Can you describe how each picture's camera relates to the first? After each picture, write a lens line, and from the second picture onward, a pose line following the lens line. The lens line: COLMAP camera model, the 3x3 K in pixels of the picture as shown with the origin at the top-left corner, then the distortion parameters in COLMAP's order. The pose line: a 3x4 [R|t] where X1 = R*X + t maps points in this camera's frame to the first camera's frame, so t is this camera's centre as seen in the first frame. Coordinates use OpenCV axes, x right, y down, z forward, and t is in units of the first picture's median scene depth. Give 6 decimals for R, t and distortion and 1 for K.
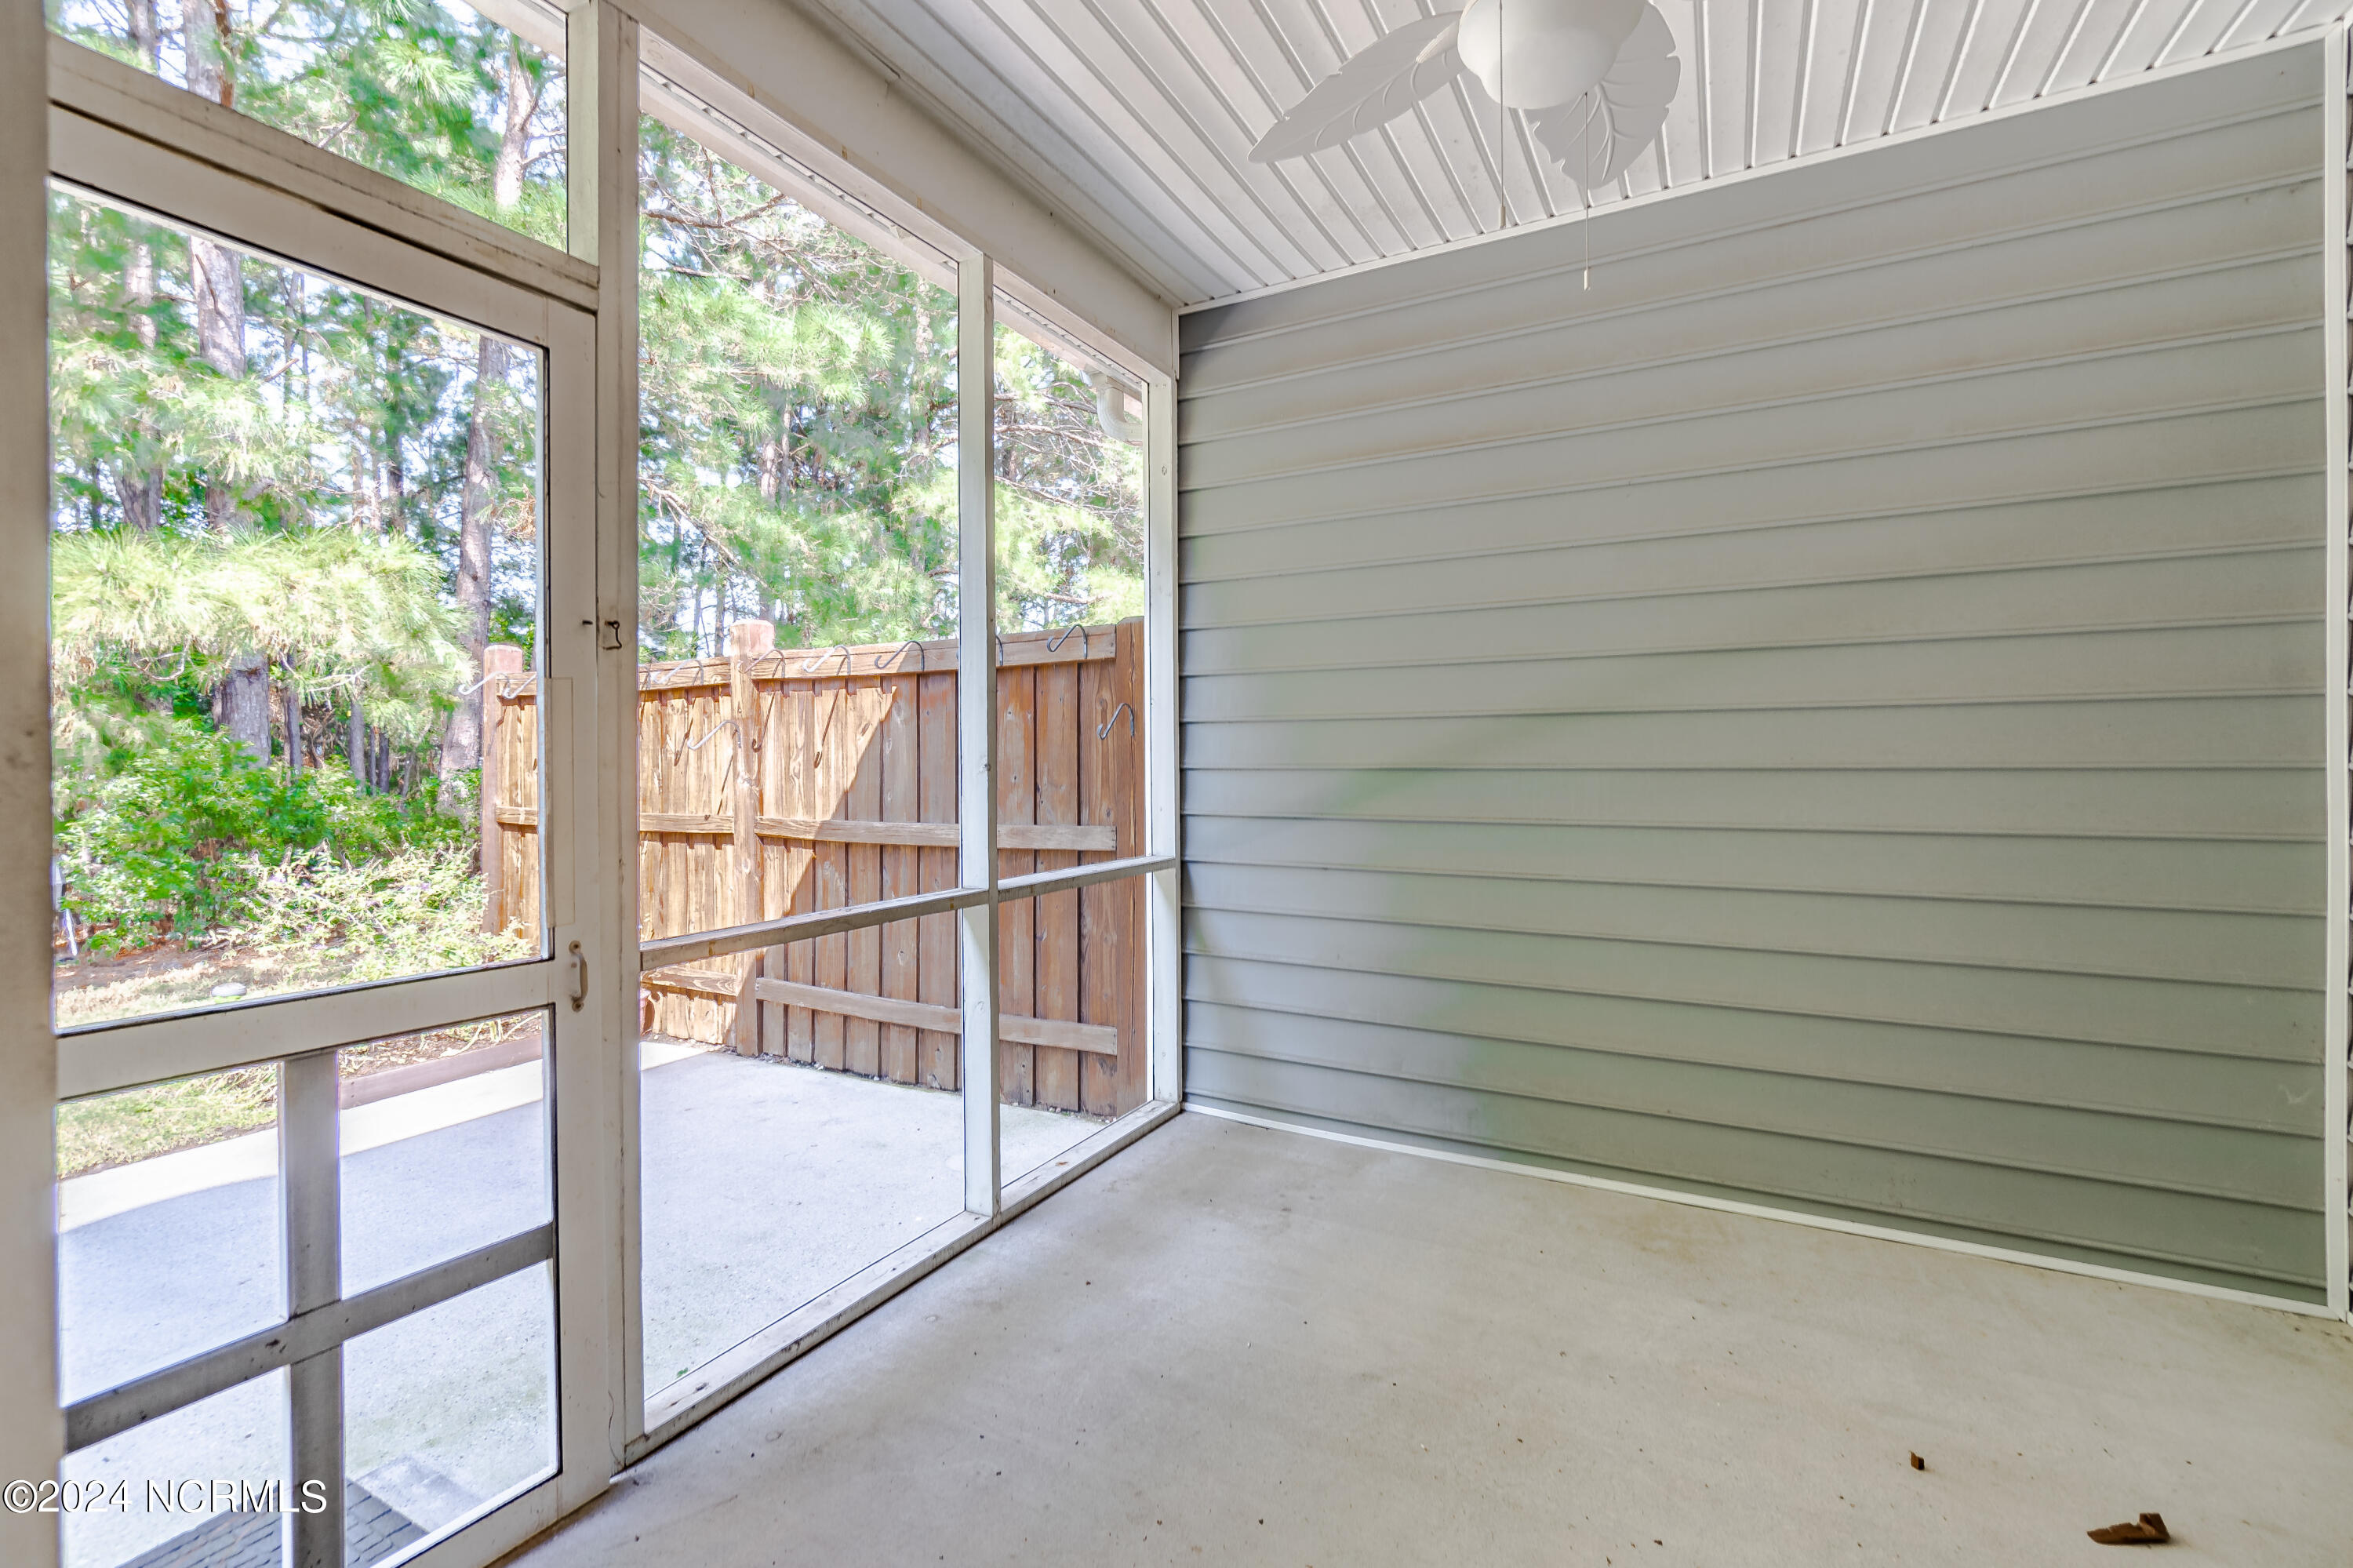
lens RADIAL K [[1022.4, 0, 1171.4], [0, 1022.4, 768.4], [0, 0, 1]] dist [-0.010615, 0.004551]
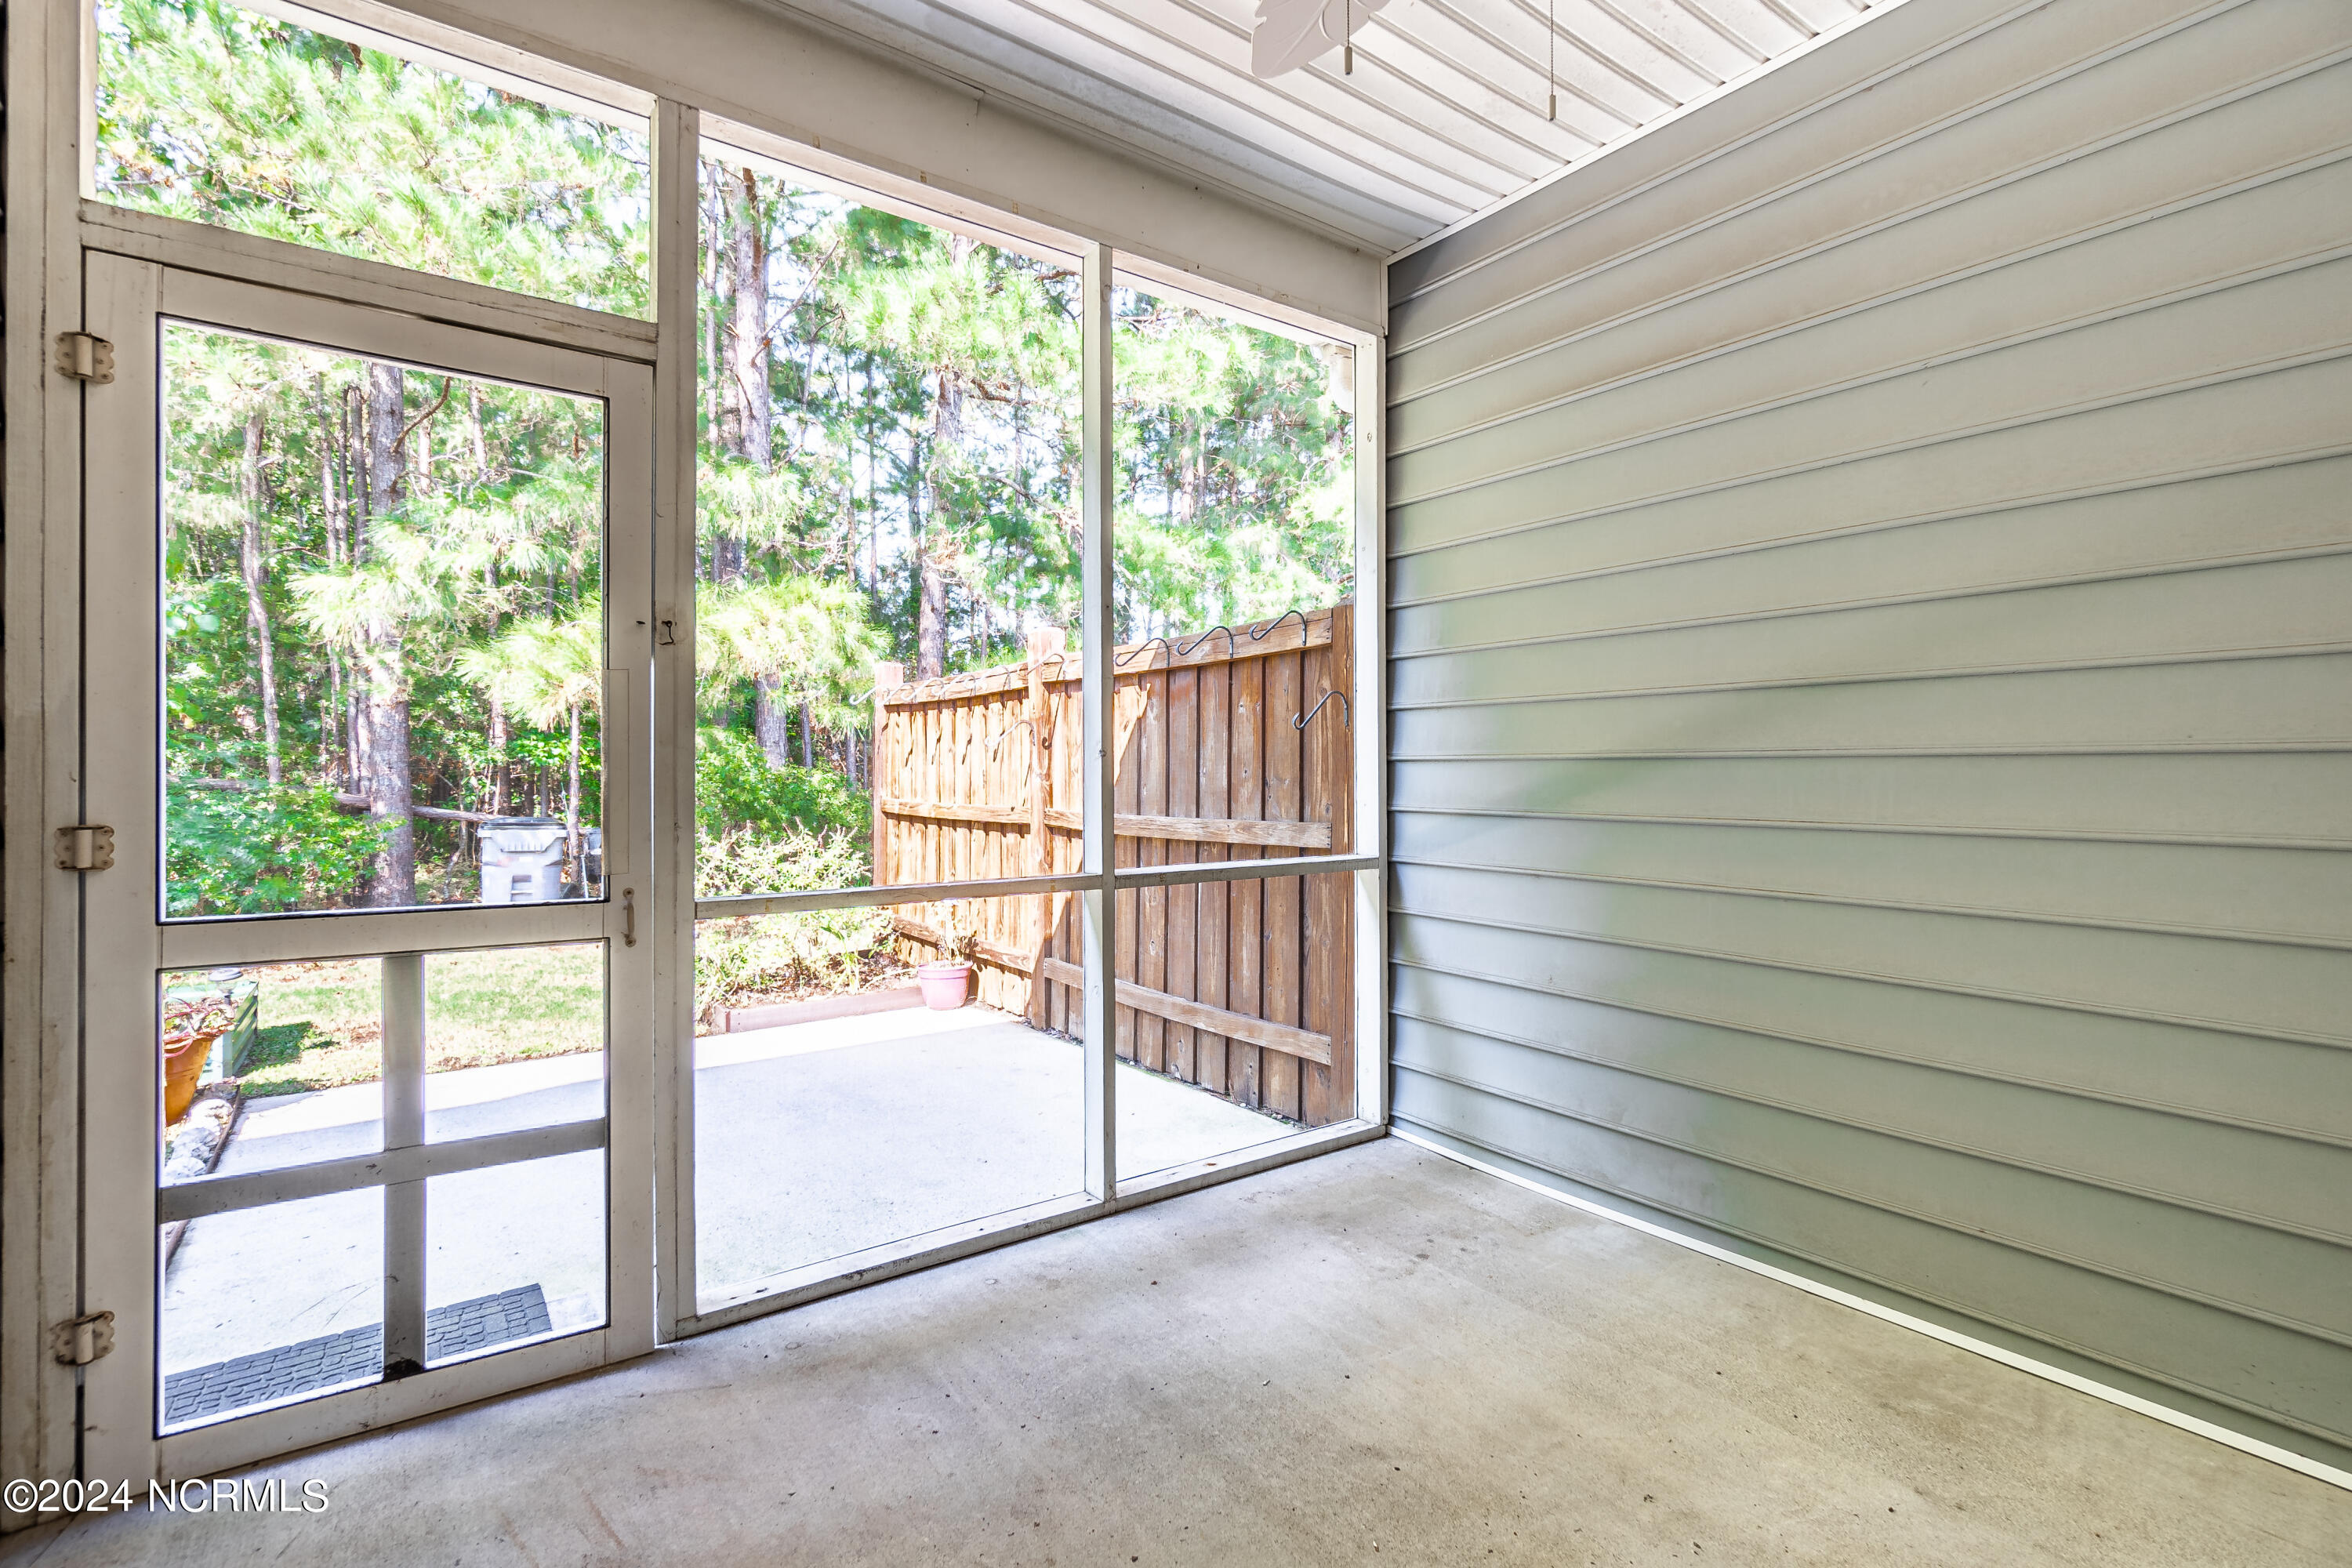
lens RADIAL K [[1043.5, 0, 1193.2], [0, 1043.5, 776.8], [0, 0, 1]] dist [-0.002343, 0.000674]
pose [[0.902652, 0.003628, -0.430355, 0.258988], [-0.004892, 0.999986, -0.001830, 0.017837], [0.430342, 0.003758, 0.902658, 0.082796]]
